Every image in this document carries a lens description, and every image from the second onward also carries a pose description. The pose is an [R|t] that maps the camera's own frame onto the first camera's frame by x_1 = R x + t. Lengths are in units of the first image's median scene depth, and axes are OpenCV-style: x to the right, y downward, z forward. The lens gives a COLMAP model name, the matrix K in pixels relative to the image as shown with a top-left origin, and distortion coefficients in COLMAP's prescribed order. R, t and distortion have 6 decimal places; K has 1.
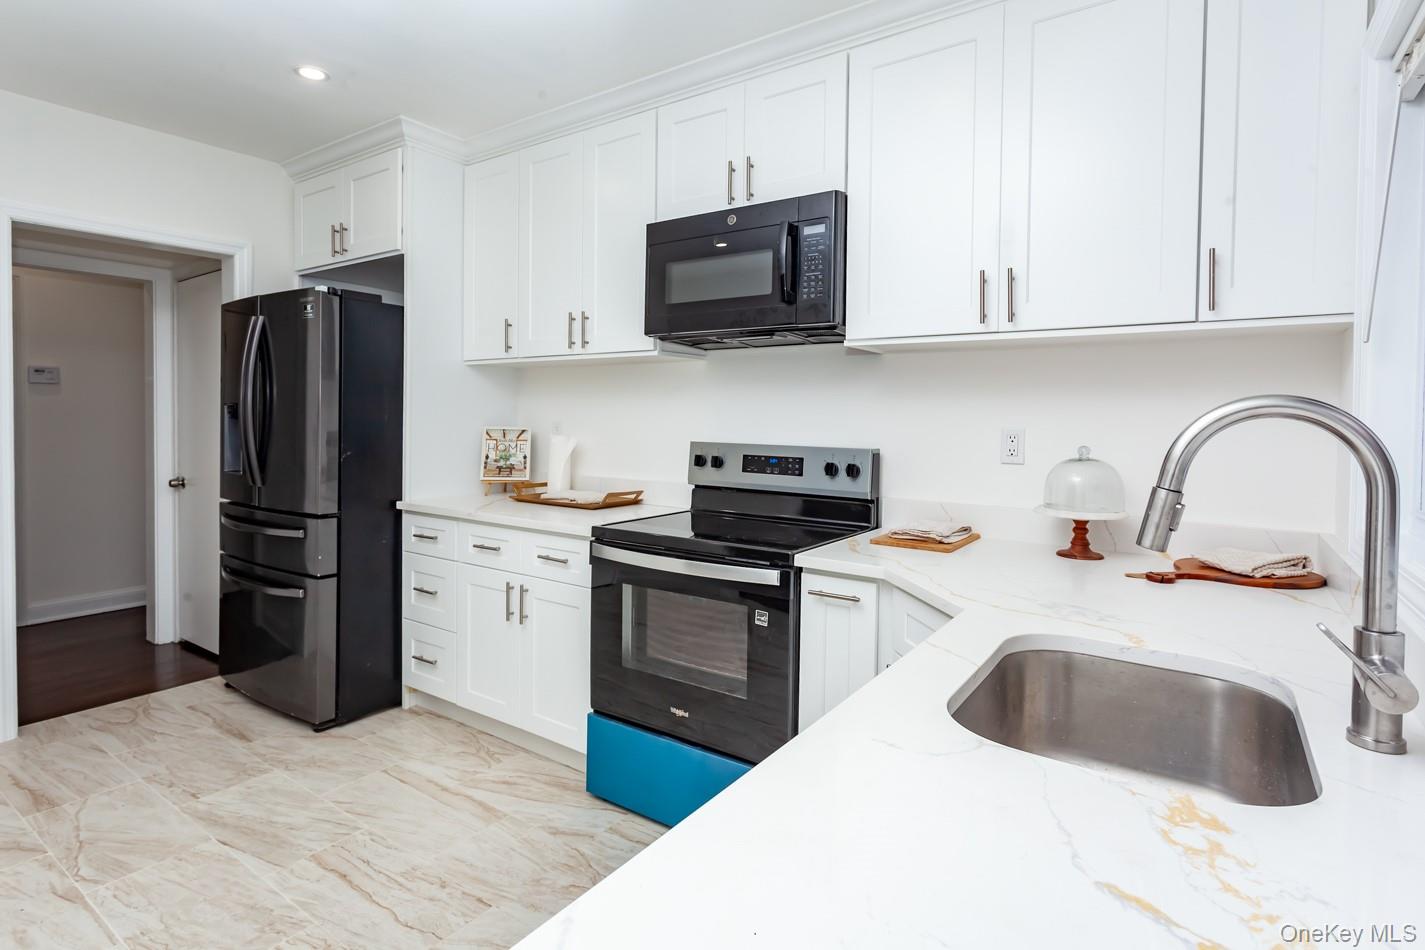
lens RADIAL K [[715.5, 0, 709.9], [0, 715.5, 436.1], [0, 0, 1]] dist [-0.001667, 0.000631]
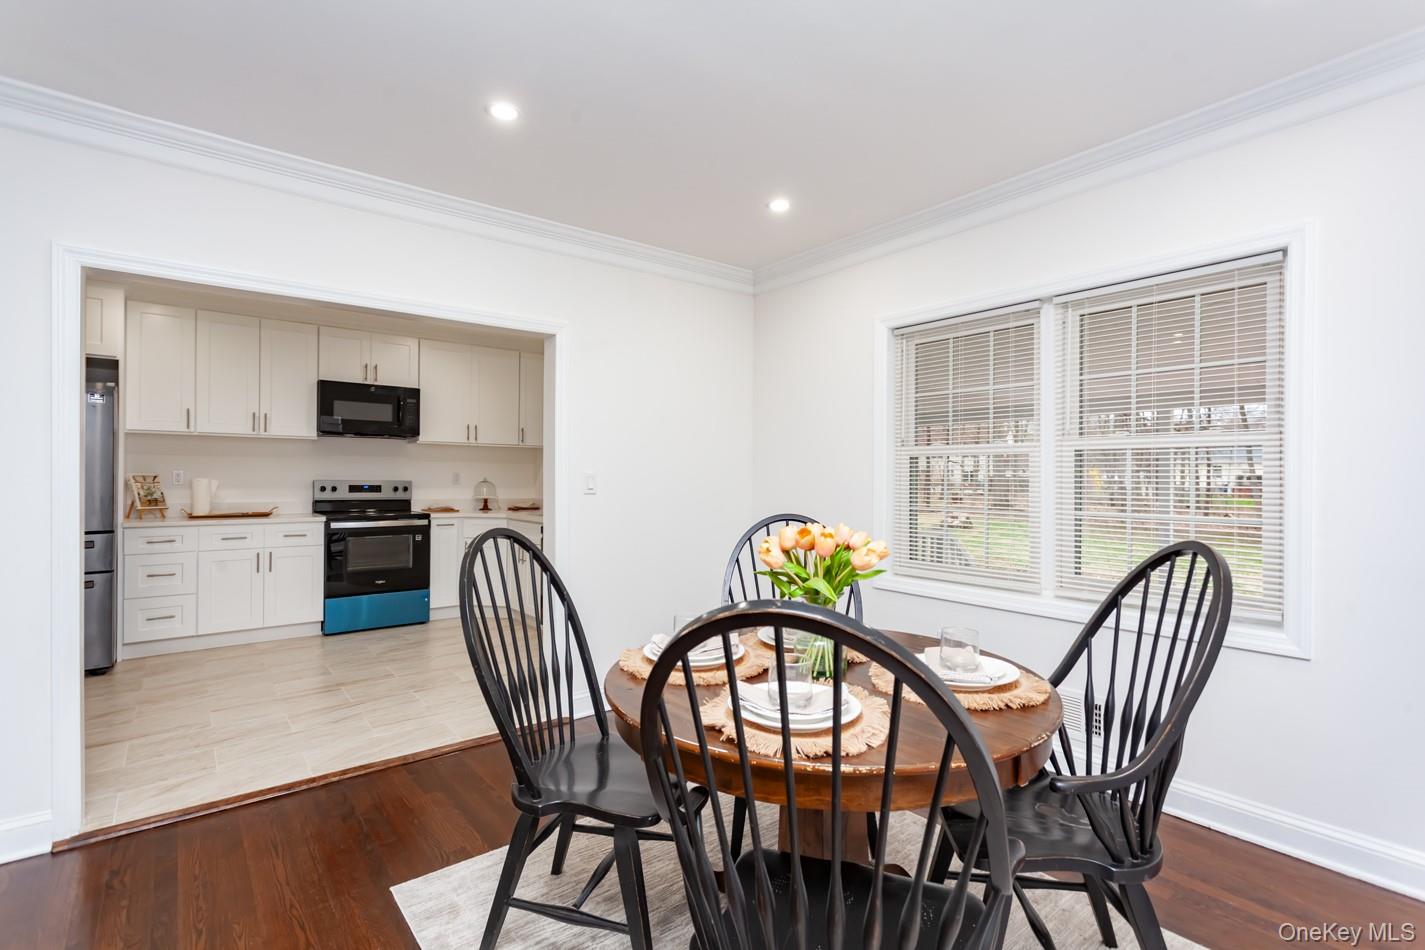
lens RADIAL K [[682.6, 0, 698.0], [0, 682.6, 477.5], [0, 0, 1]] dist [0.036527, 0.000180]
pose [[0.310515, -0.011368, 0.950501, -1.733247], [0.019954, 0.999786, 0.005439, 0.013048], [-0.950359, 0.017277, 0.310675, -0.744620]]
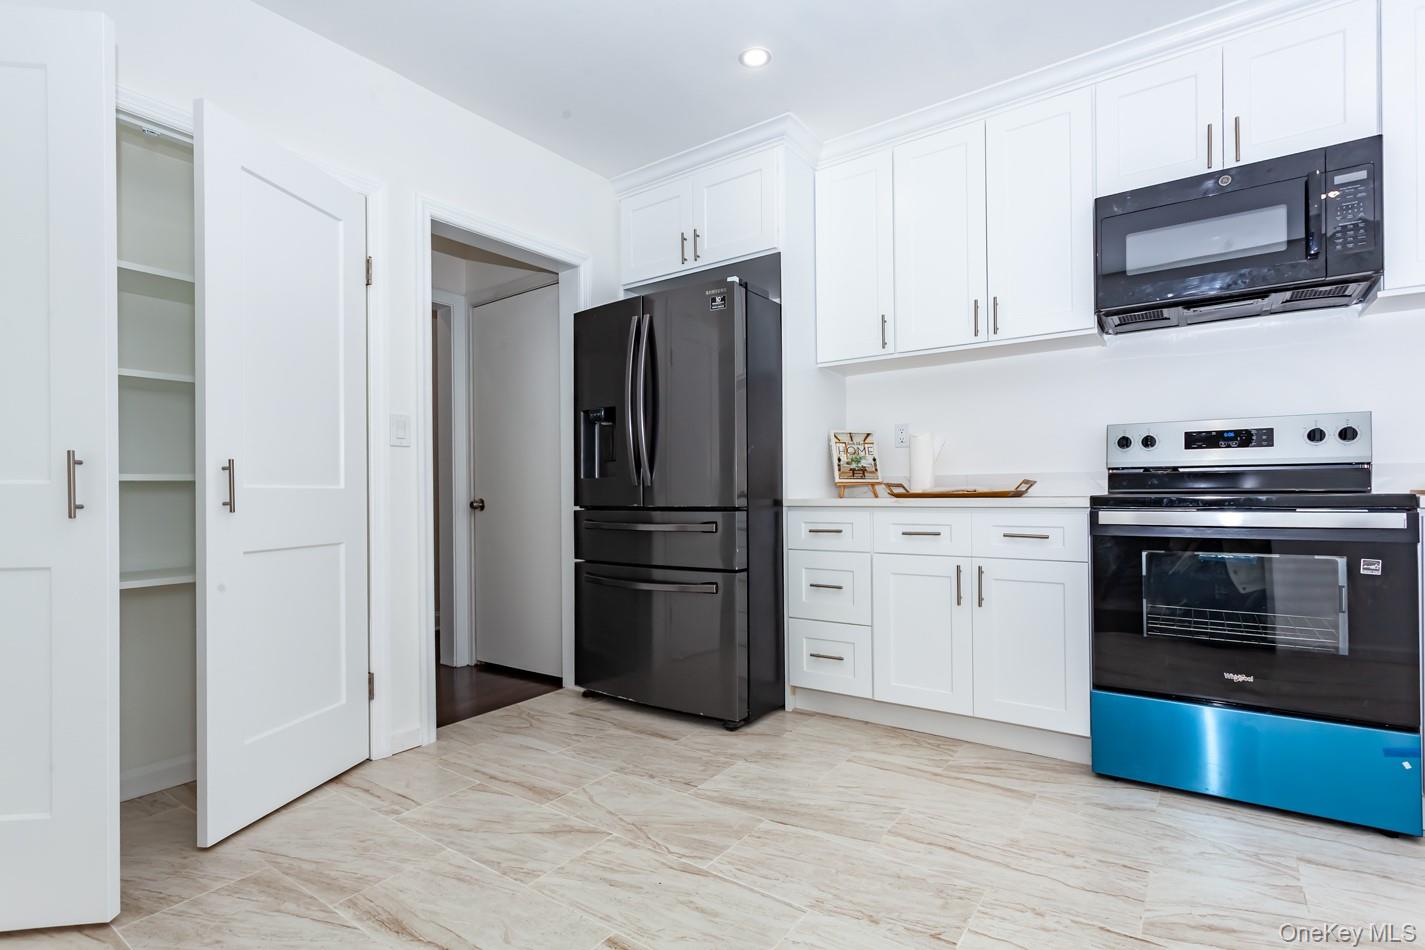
lens RADIAL K [[680.9, 0, 720.7], [0, 680.9, 490.5], [0, 0, 1]] dist [-0.000536, 0.000564]
pose [[0.999730, -0.022532, -0.005660, -0.609045], [0.022362, 0.999344, -0.028473, 0.123165], [0.006298, 0.028339, 0.999579, 0.065633]]
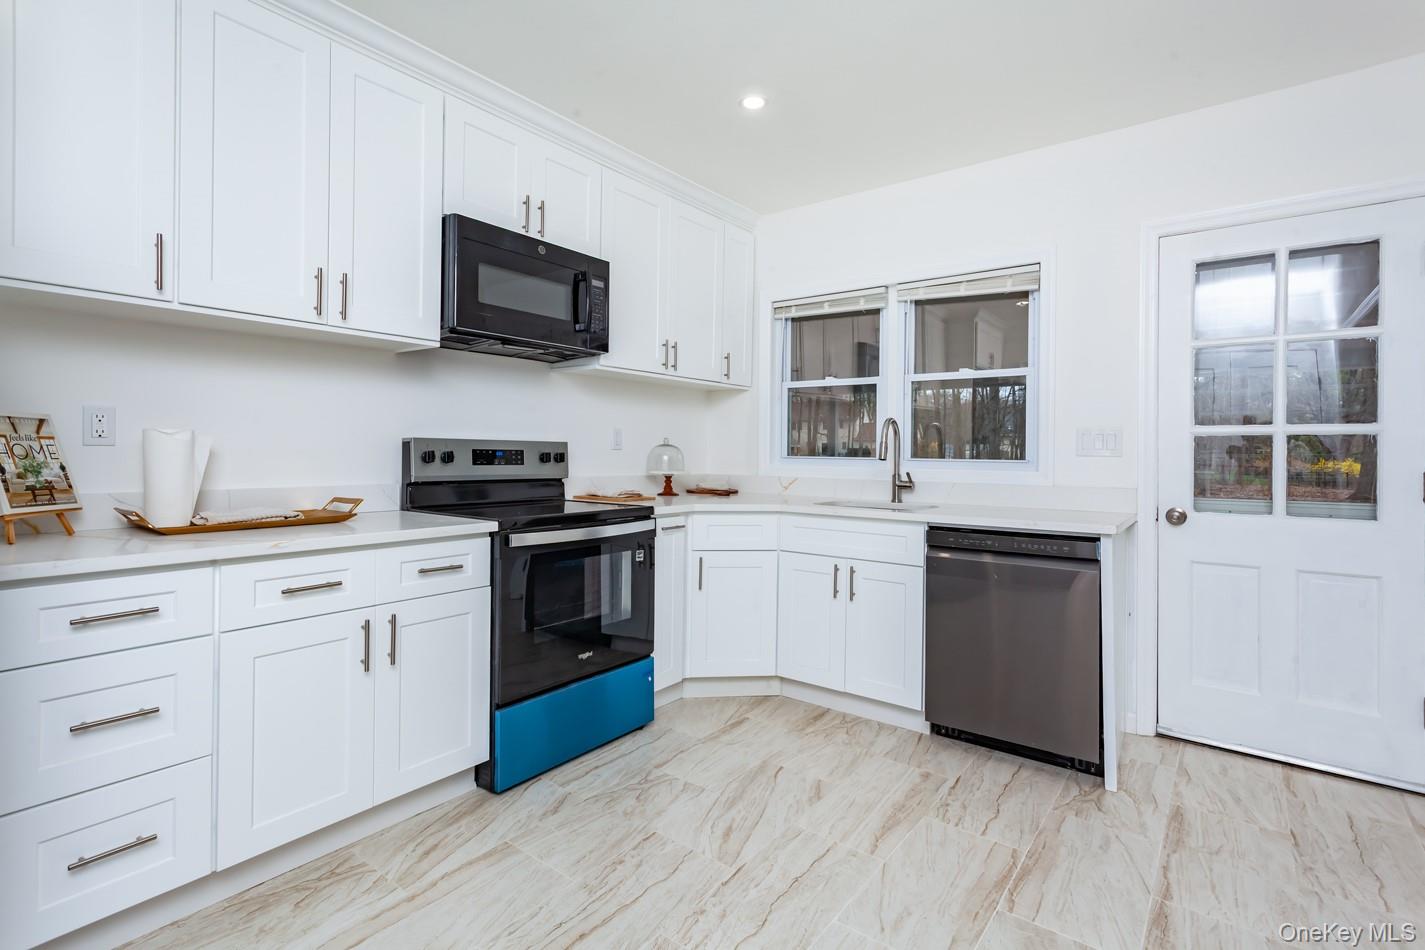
lens RADIAL K [[676.6, 0, 712.3], [0, 676.6, 450.1], [0, 0, 1]] dist [0.004868, 0.001098]
pose [[0.049167, -0.010874, 0.998731, -0.993917], [0.014598, 0.999842, 0.010168, 0.022924], [-0.998684, 0.014079, 0.049318, 0.606689]]
